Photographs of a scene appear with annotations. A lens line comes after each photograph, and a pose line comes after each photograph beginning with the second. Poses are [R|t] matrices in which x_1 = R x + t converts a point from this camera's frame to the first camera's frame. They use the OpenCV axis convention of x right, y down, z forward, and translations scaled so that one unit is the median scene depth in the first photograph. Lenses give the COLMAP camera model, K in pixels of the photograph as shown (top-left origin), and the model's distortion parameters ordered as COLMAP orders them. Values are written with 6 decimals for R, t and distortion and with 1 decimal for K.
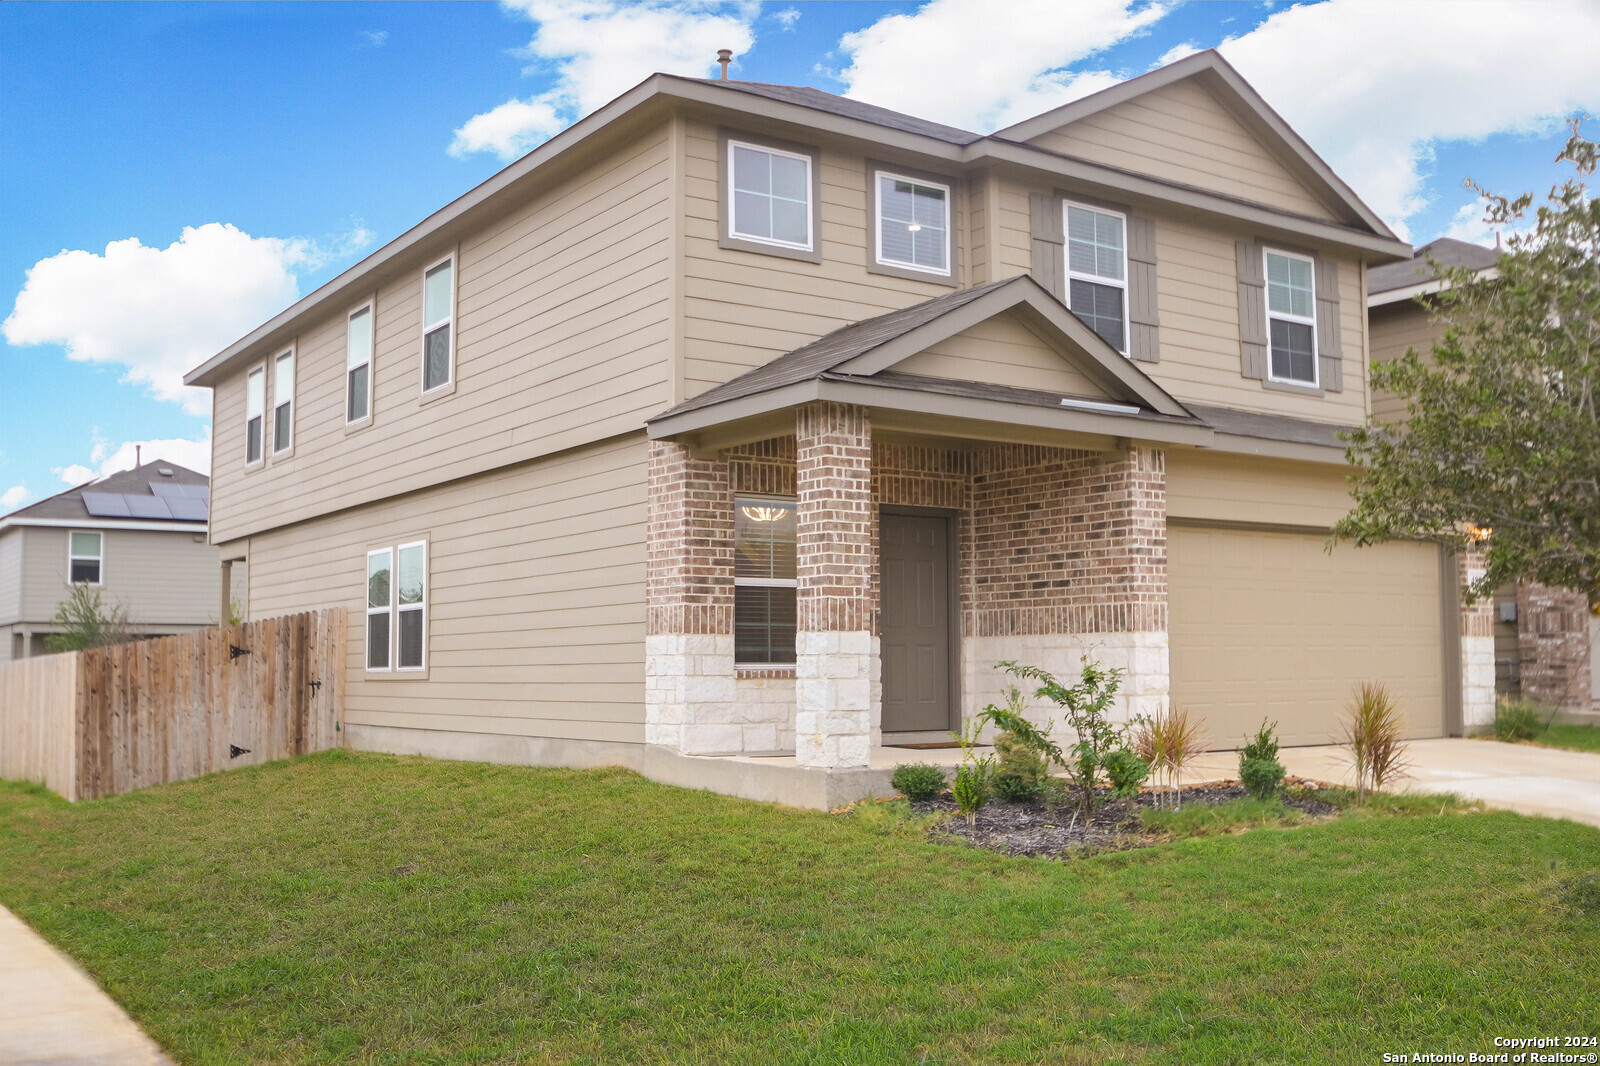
lens RADIAL K [[1613.7, 0, 797.1], [0, 1613.7, 540.1], [0, 0, 1]] dist [-0.074678, 0.000000]
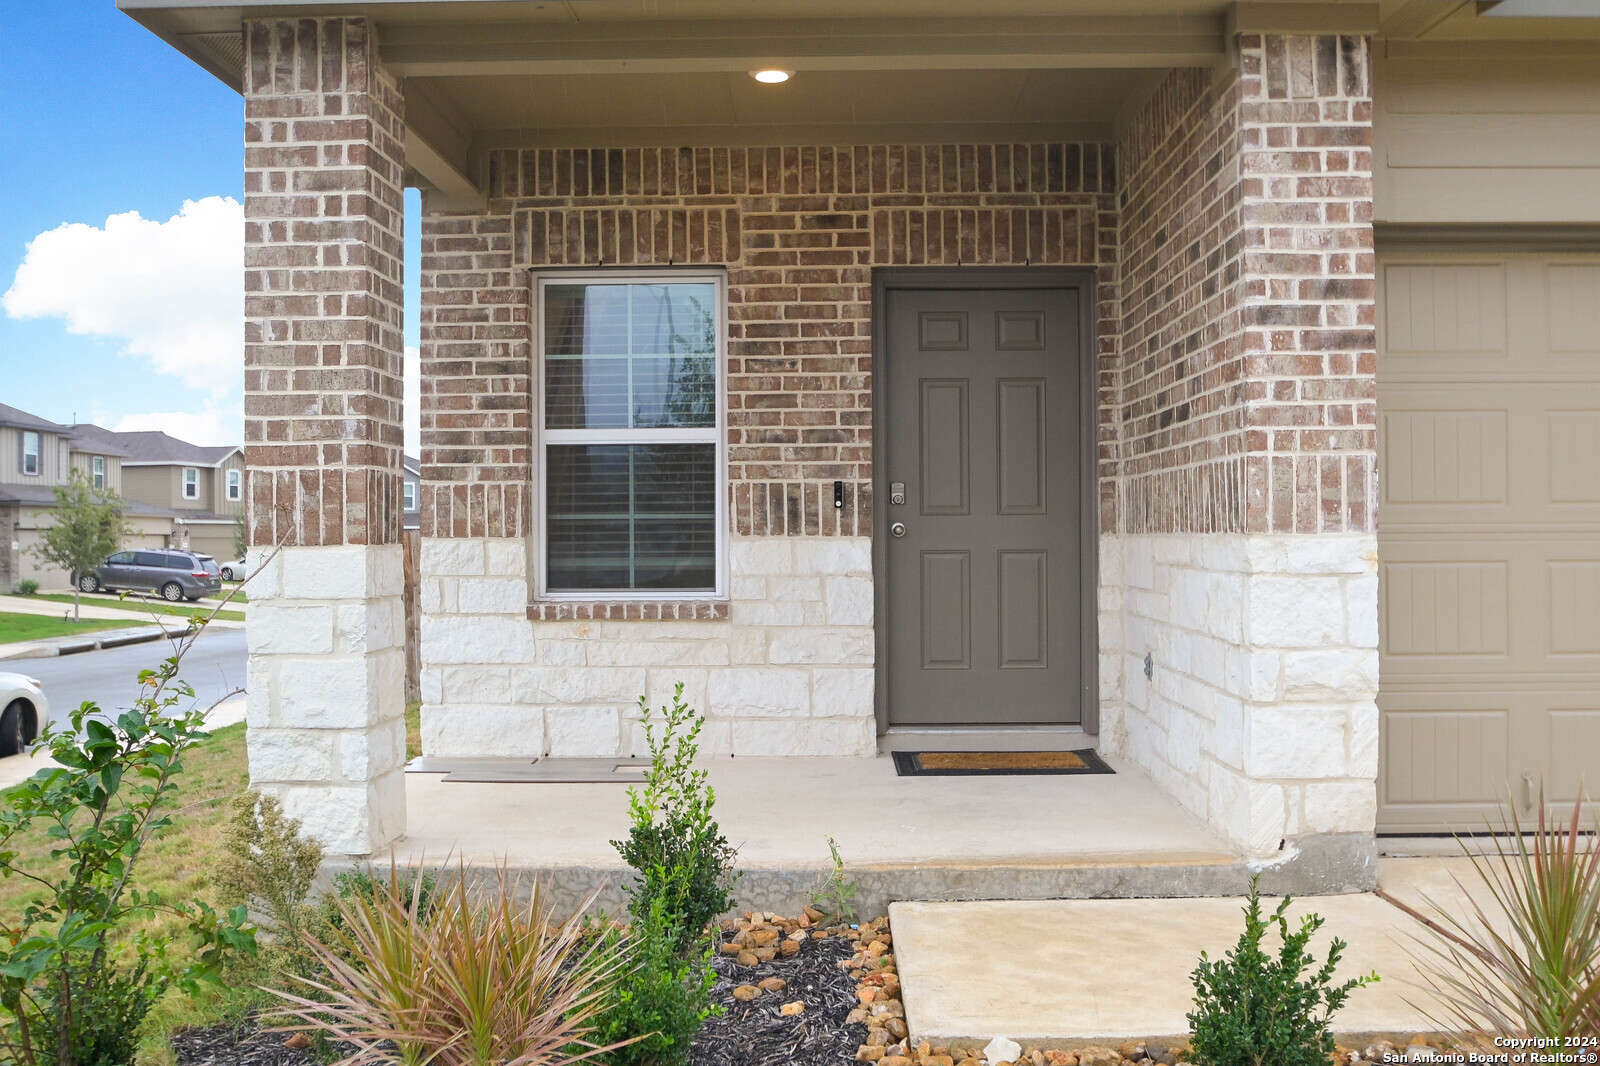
lens RADIAL K [[1509.5, 0, 800.7], [0, 1509.5, 537.0], [0, 0, 1]] dist [-0.076238, 0.000000]
pose [[0.811982, 0.000853, -0.583682, 0.319300], [0.049581, 0.996284, 0.070431, 0.027456], [0.581573, -0.086129, 0.808922, 0.641584]]
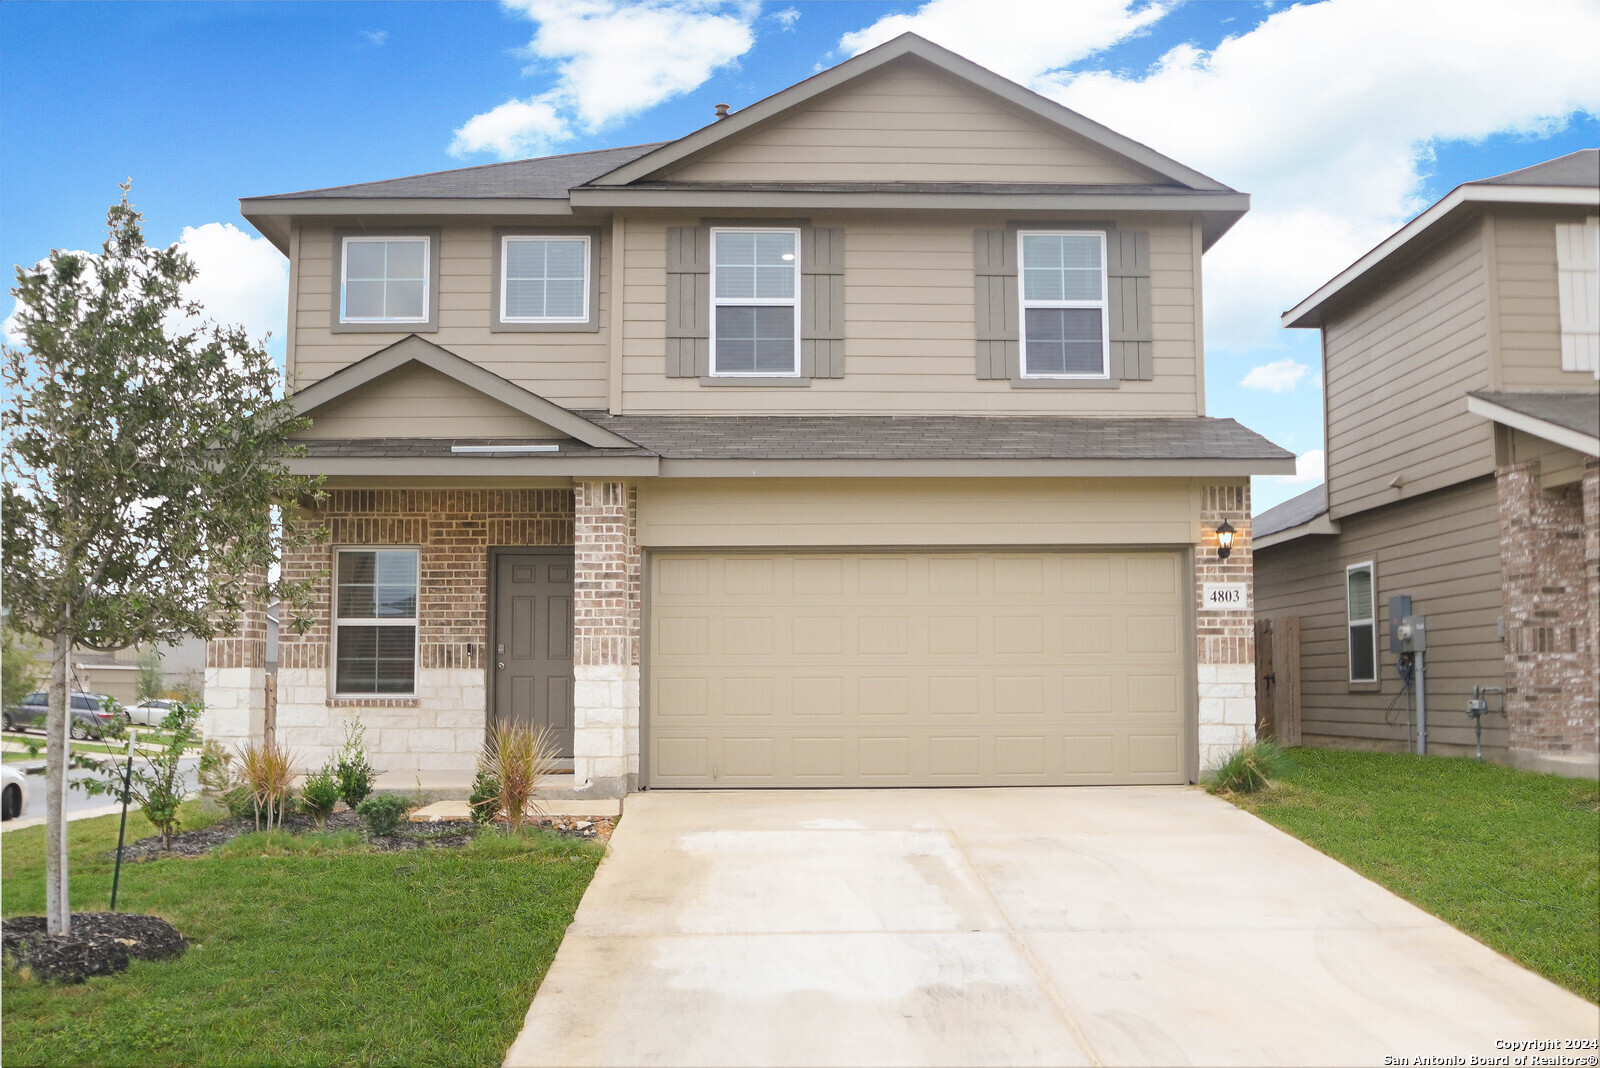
lens RADIAL K [[1613.7, 0, 796.0], [0, 1613.7, 537.5], [0, 0, 1]] dist [-0.074678, 0.000000]
pose [[0.833563, -0.048385, -0.550301, 0.864569], [0.043356, 0.998814, -0.022146, 0.004808], [0.550720, -0.005398, 0.834673, 0.224304]]
